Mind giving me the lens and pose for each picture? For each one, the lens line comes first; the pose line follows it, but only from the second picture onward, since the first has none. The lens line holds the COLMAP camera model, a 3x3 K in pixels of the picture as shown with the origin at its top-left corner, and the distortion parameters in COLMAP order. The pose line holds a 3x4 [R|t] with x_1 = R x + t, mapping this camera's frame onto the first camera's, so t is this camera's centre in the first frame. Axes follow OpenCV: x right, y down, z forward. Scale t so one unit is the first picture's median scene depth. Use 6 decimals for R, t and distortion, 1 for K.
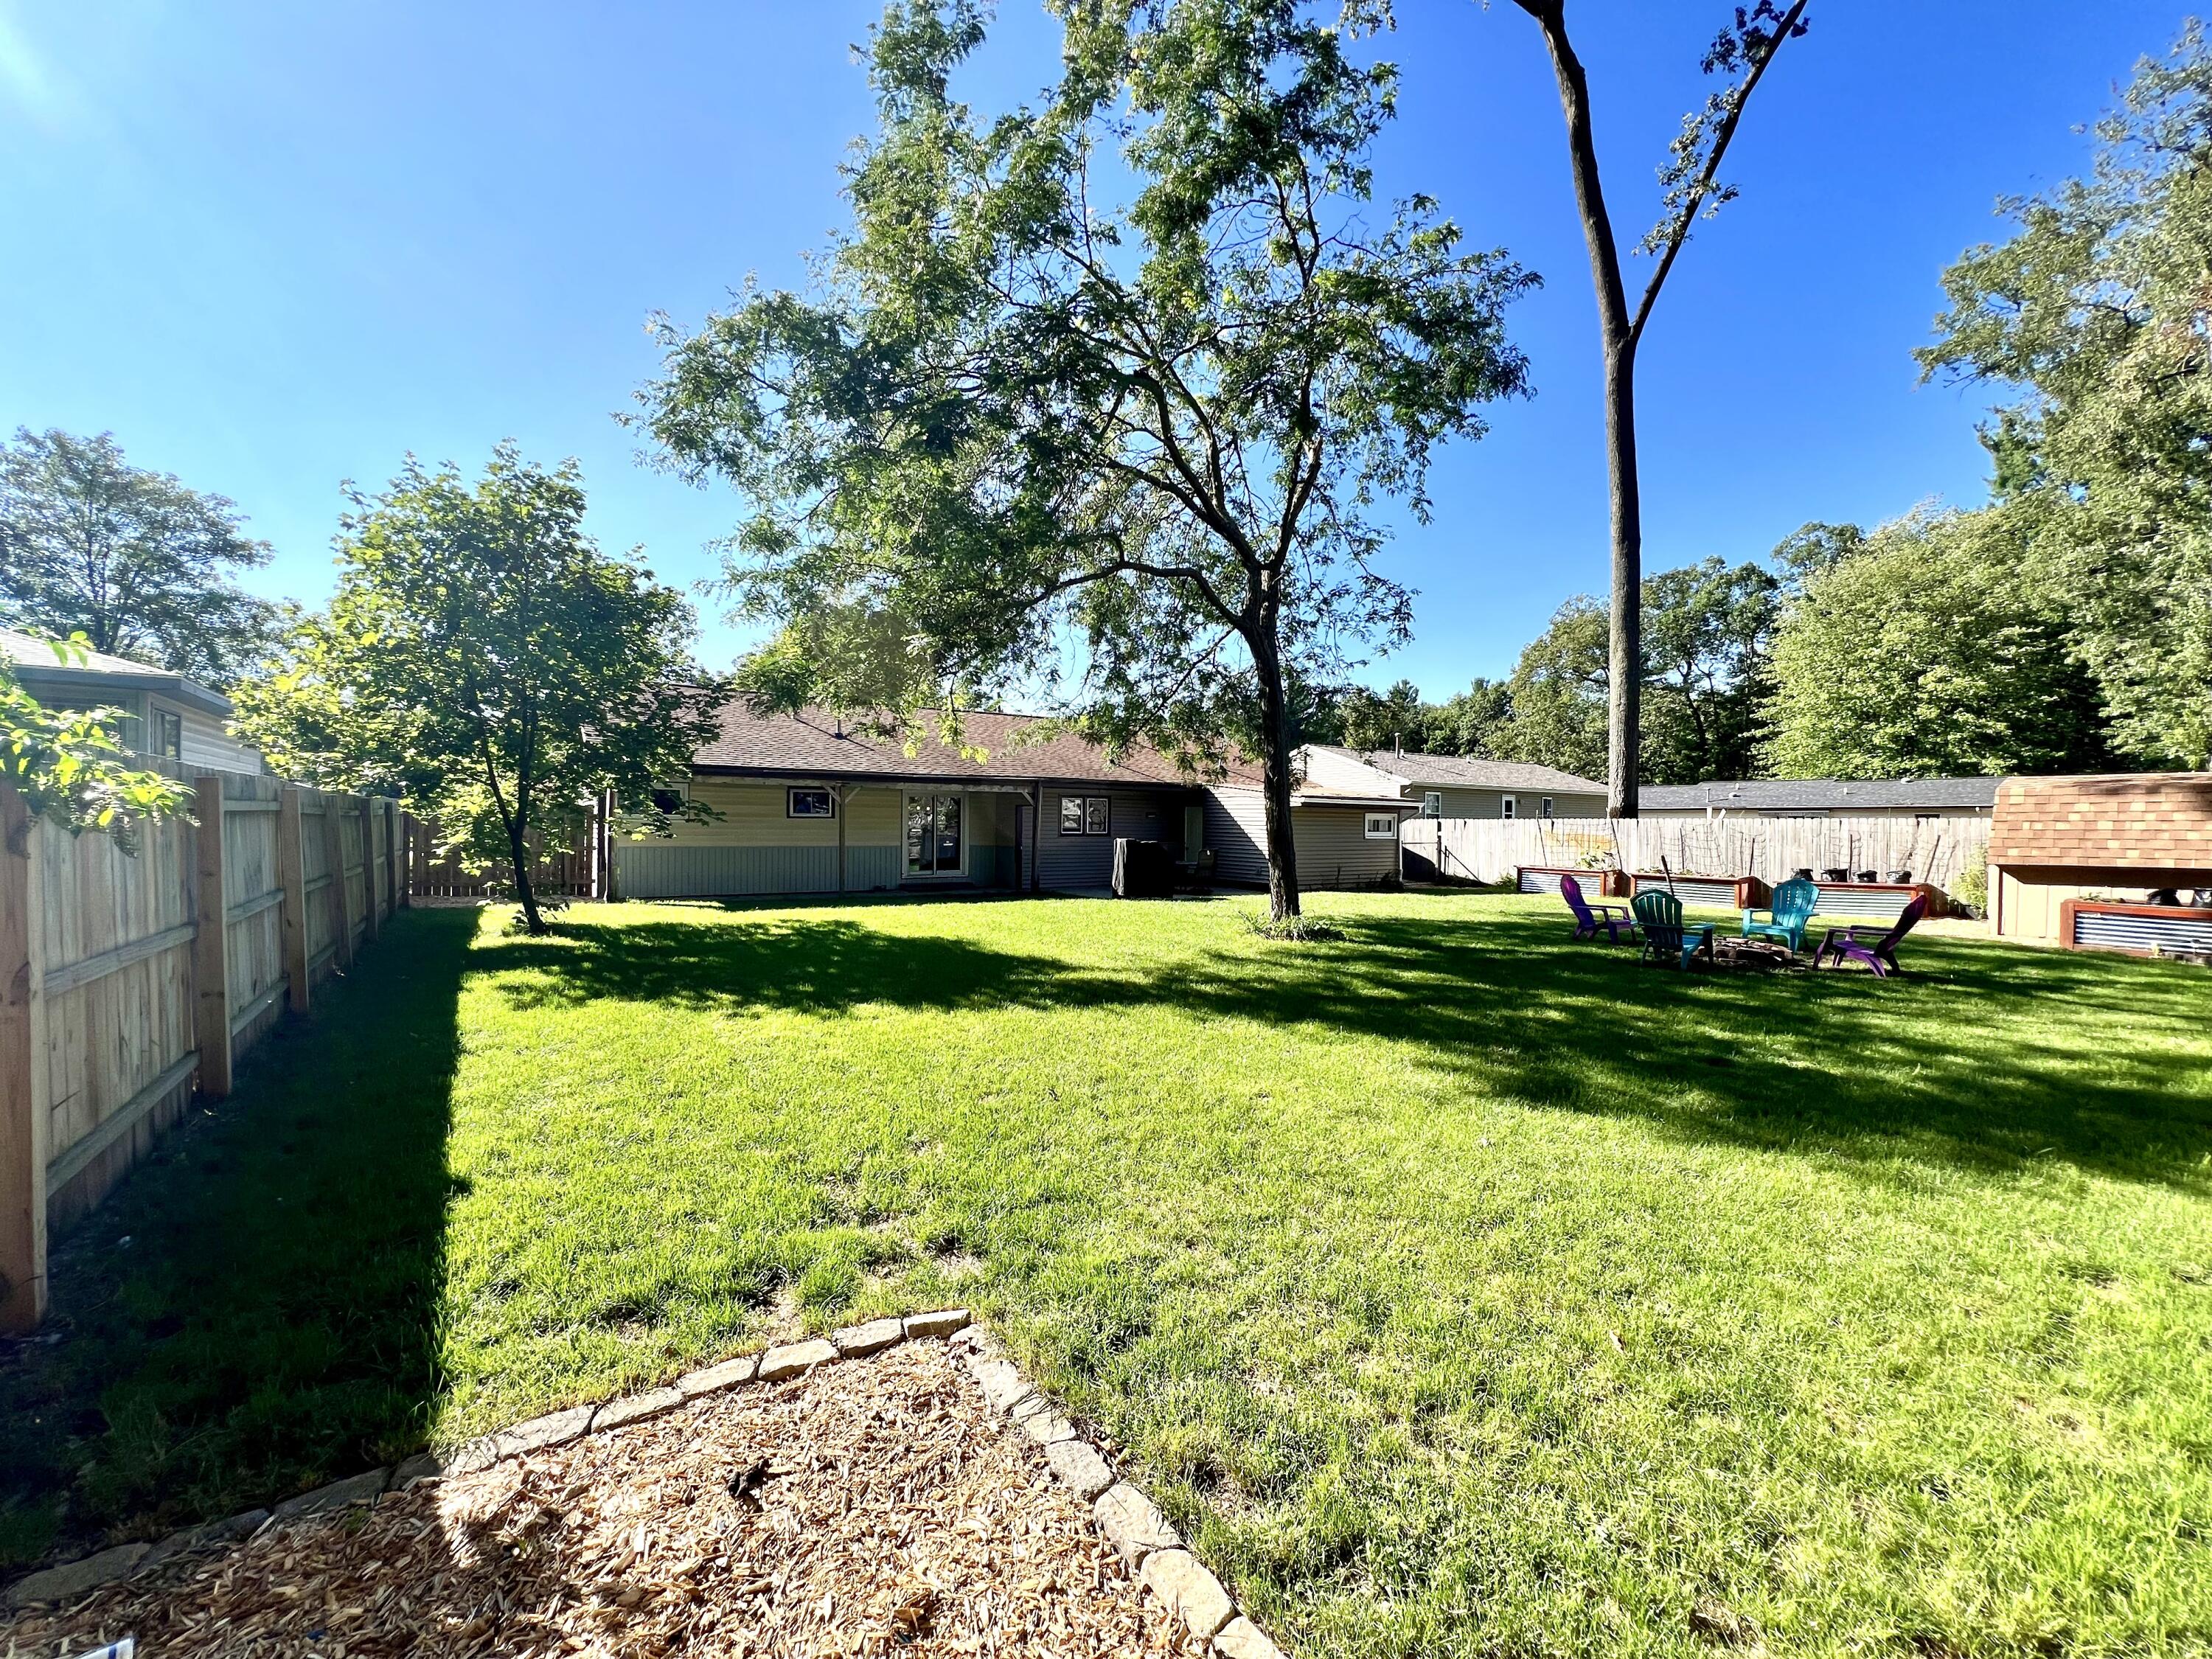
lens RADIAL K [[883.0, 0, 1120.3], [0, 883.0, 824.3], [0, 0, 1]] dist [-0.001833, -0.000138]
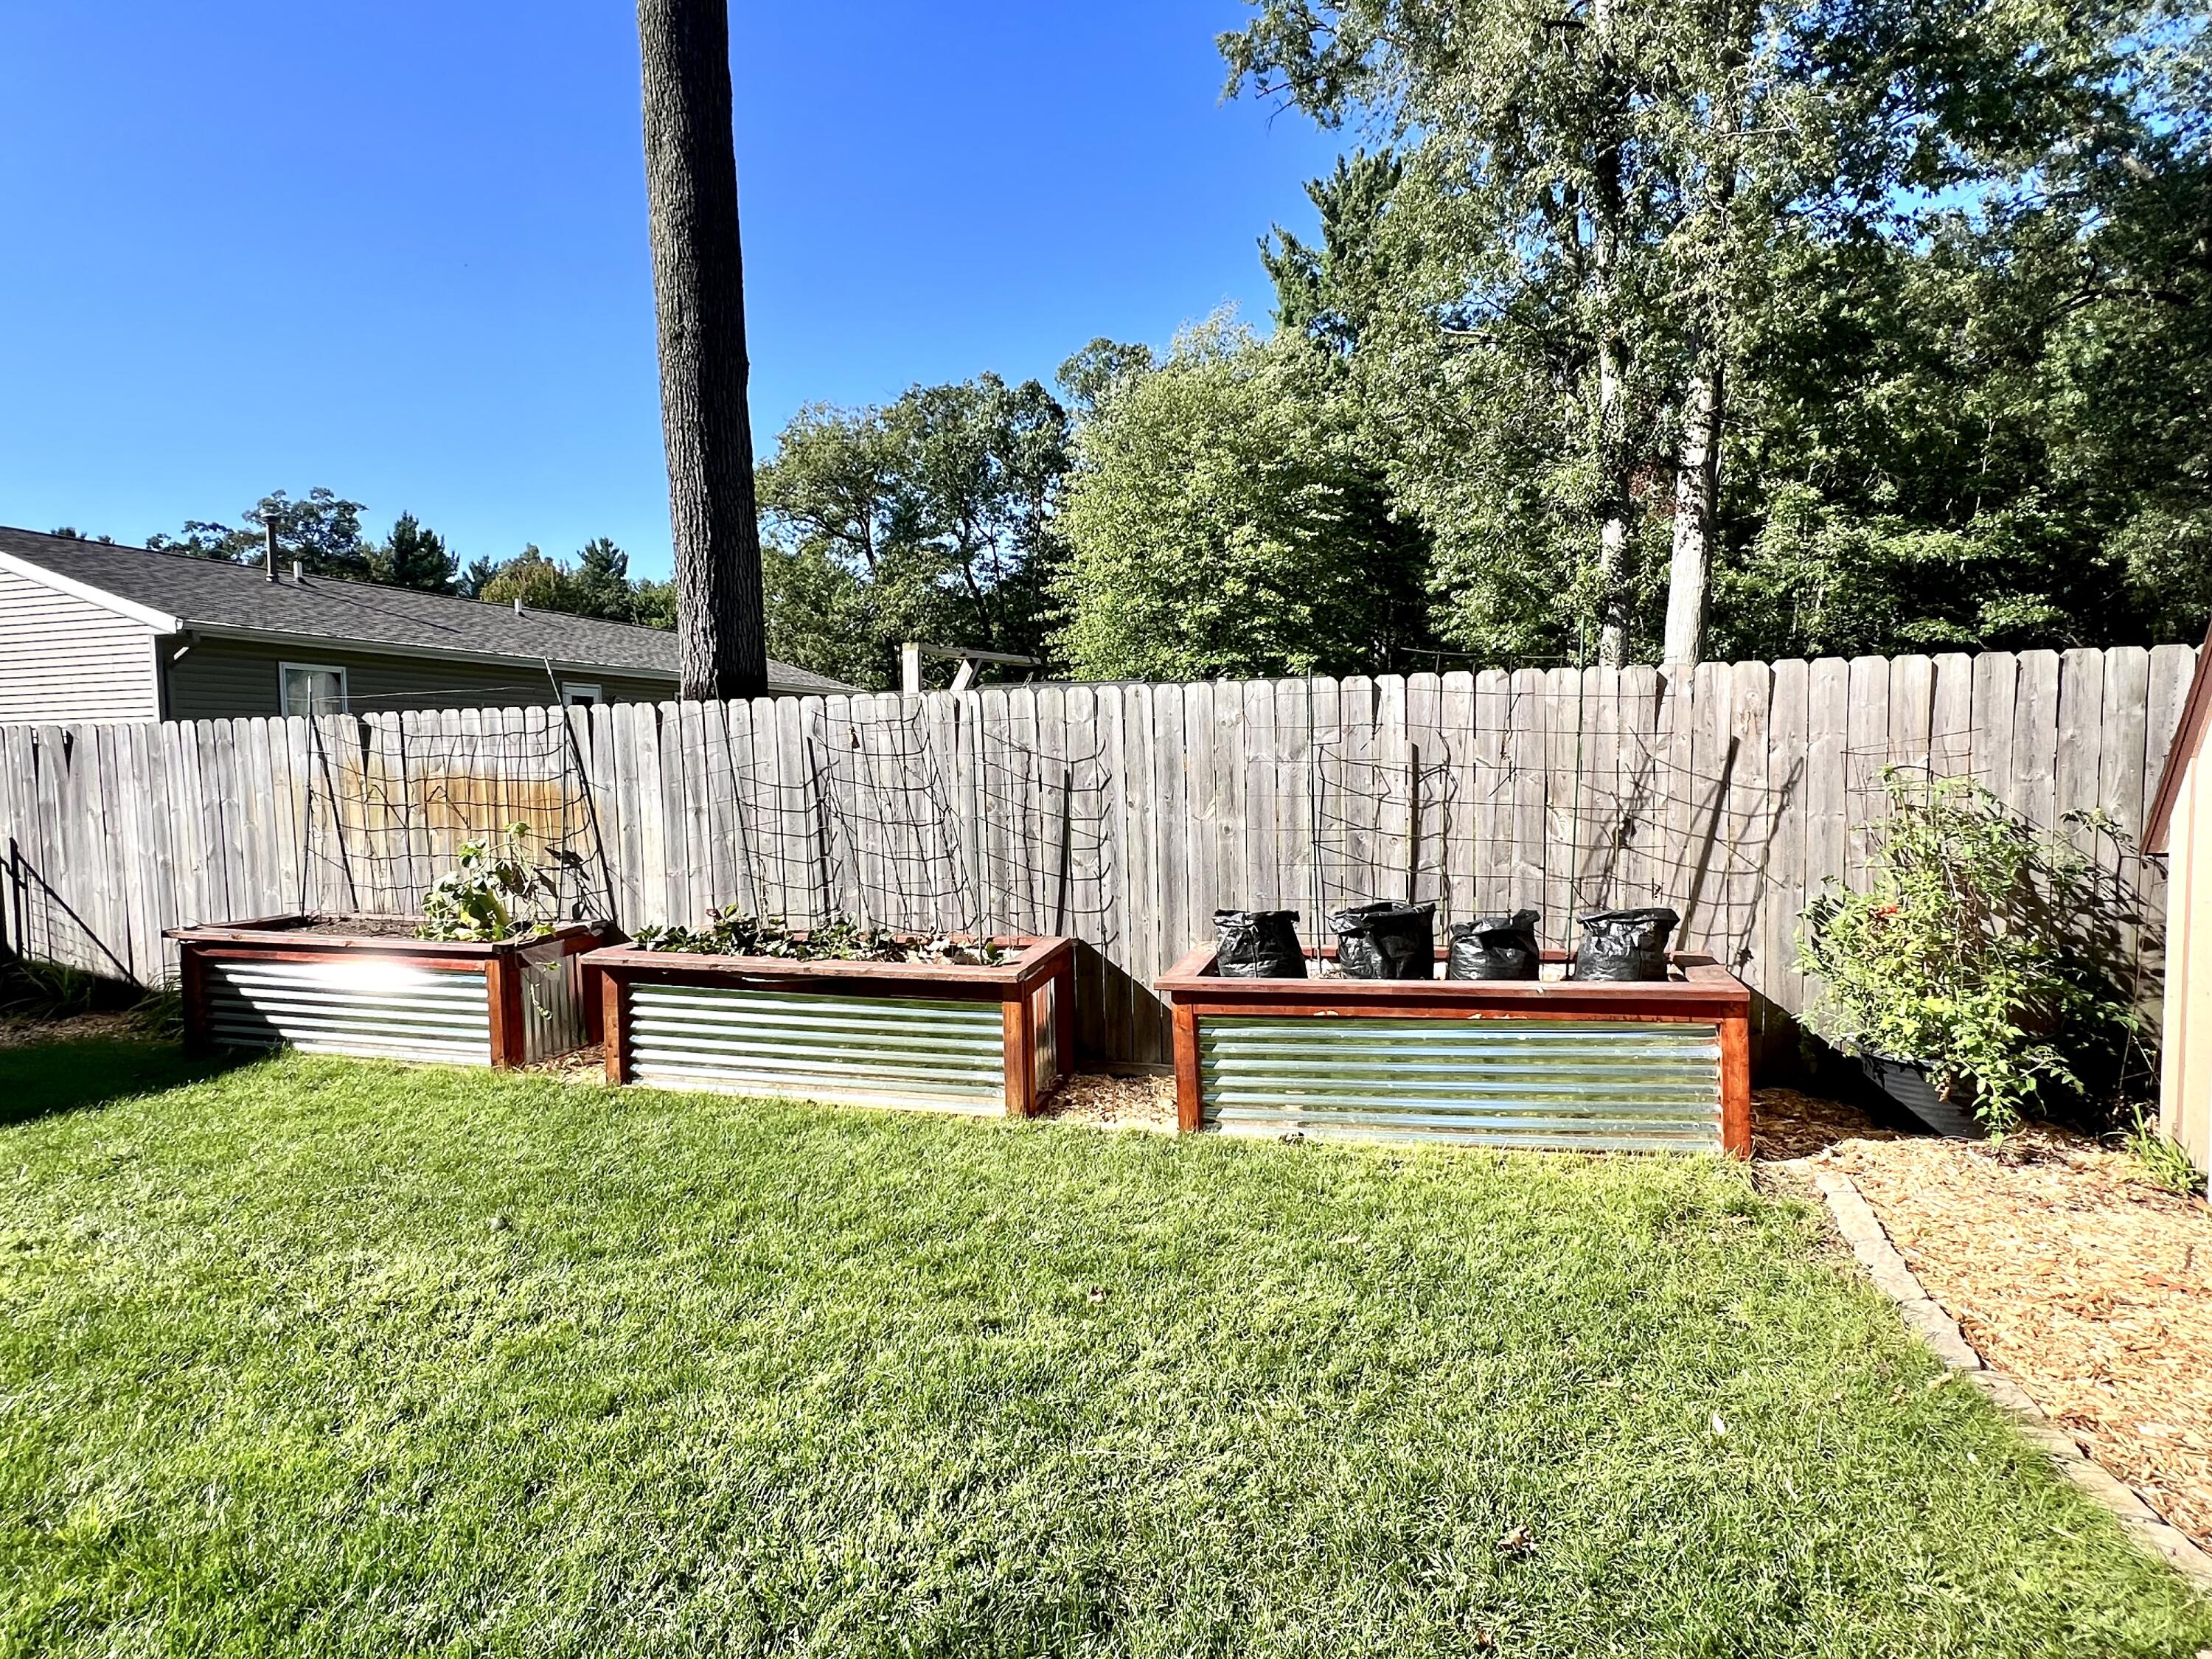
lens RADIAL K [[1181.6, 0, 1106.2], [0, 1181.6, 840.8], [0, 0, 1]] dist [0.004649, -0.002003]
pose [[0.782046, -0.069367, 0.619348, 0.203113], [0.027202, 0.996639, 0.077276, 0.003979], [-0.622626, -0.043586, 0.781304, 0.286139]]
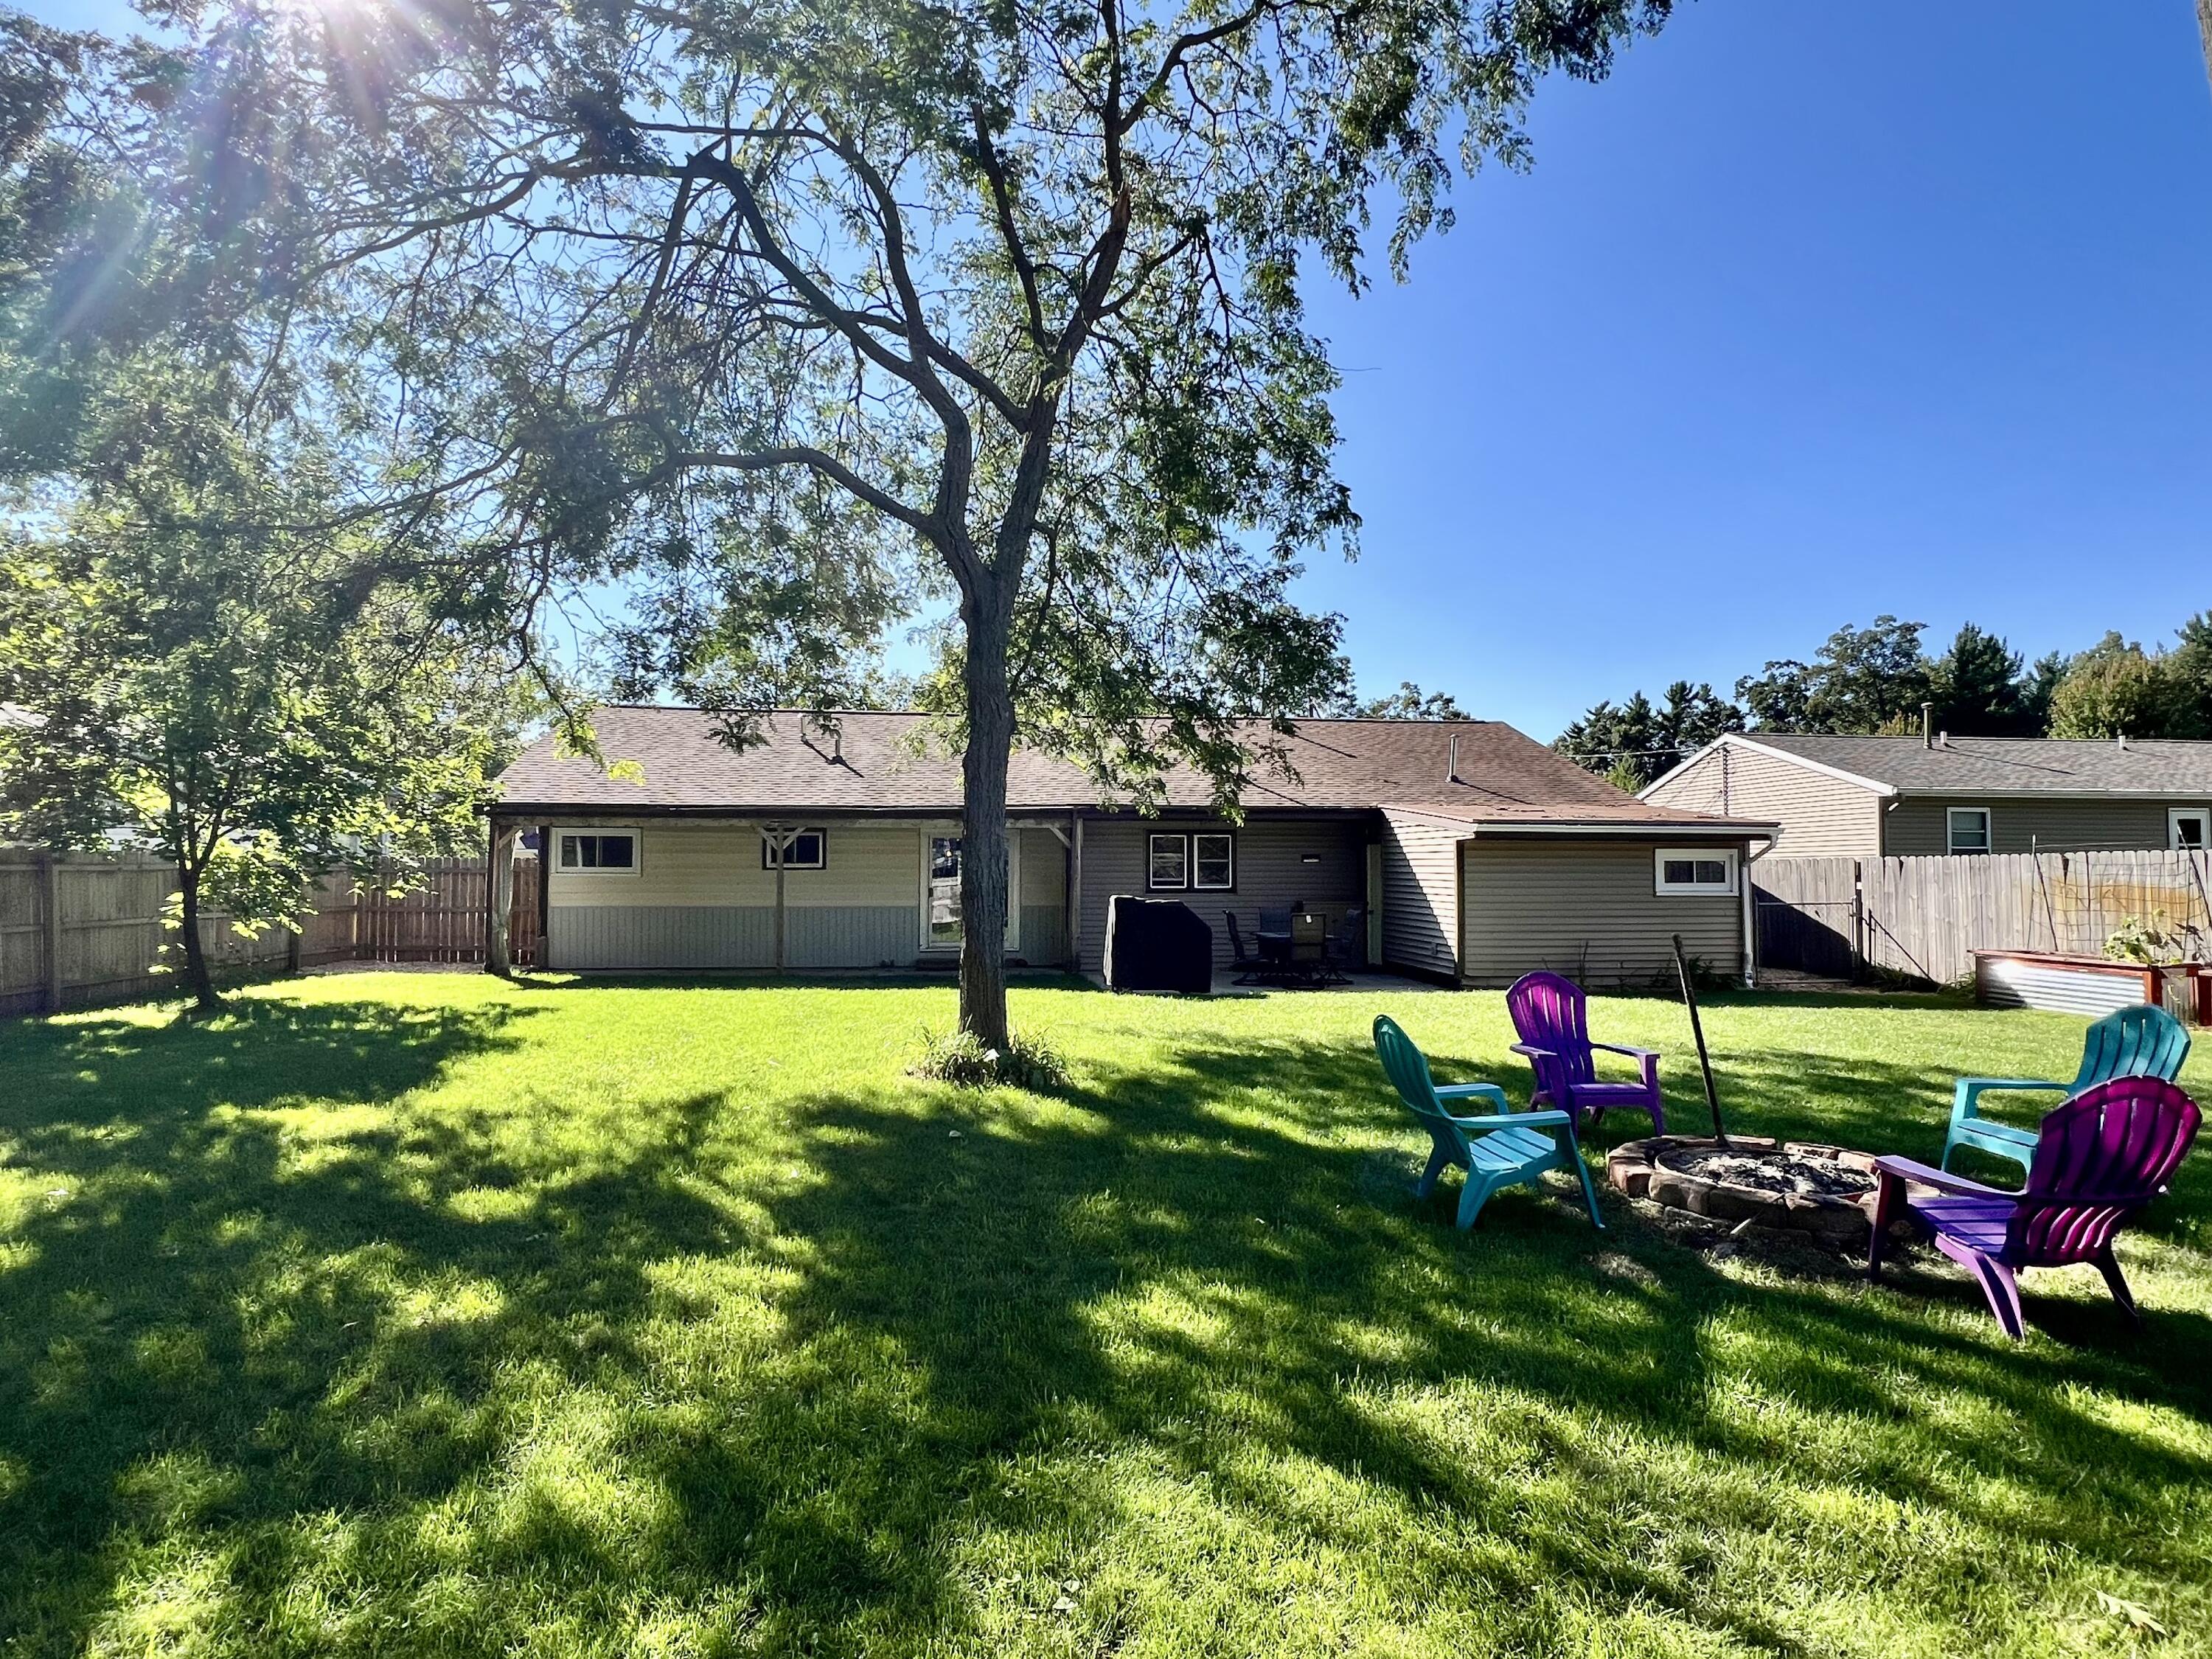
lens RADIAL K [[1181.6, 0, 1108.5], [0, 1181.6, 832.0], [0, 0, 1]] dist [0.004649, -0.002003]
pose [[0.889031, -0.026937, -0.457054, 0.146929], [0.008718, 0.999083, -0.041923, 0.002226], [0.457765, 0.033286, 0.888450, 0.089301]]
